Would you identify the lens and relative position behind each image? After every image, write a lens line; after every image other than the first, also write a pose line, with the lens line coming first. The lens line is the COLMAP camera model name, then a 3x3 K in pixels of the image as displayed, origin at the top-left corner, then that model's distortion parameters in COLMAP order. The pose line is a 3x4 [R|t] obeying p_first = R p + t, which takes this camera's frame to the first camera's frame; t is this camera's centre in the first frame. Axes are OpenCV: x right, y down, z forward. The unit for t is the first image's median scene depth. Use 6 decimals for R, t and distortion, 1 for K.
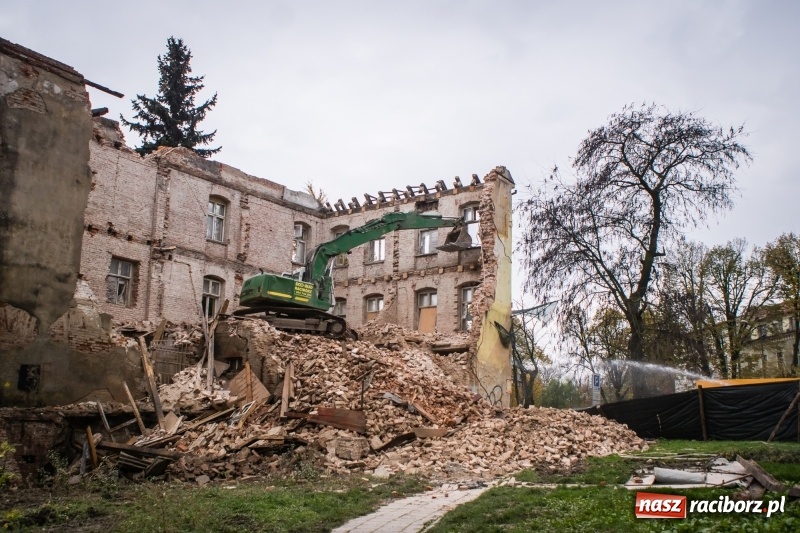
lens RADIAL K [[815.2, 0, 388.5], [0, 815.2, 277.2], [0, 0, 1]] dist [-0.130410, 0.126033]
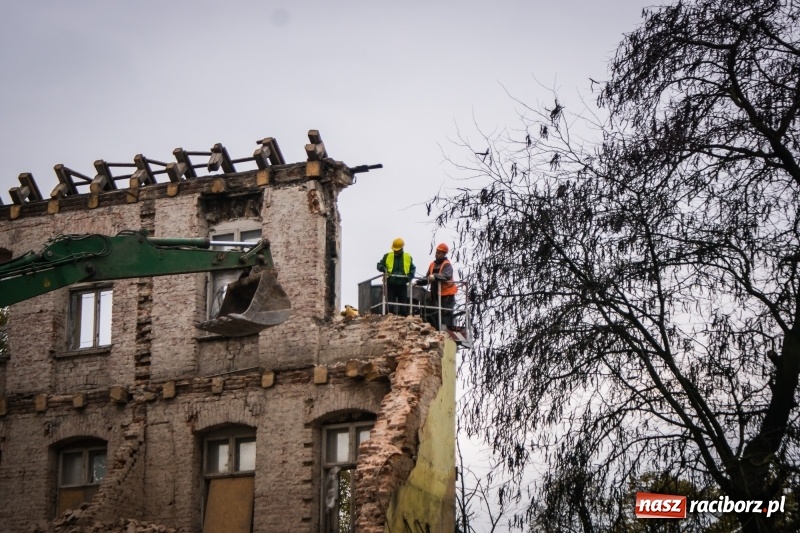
lens RADIAL K [[2329.8, 0, 391.2], [0, 2329.8, 270.3], [0, 0, 1]] dist [0.096970, 0.546522]
pose [[0.986520, 0.023876, 0.161890, -0.059170], [-0.016792, 0.998846, -0.044986, -0.011467], [-0.162778, 0.041661, 0.985783, -0.080773]]
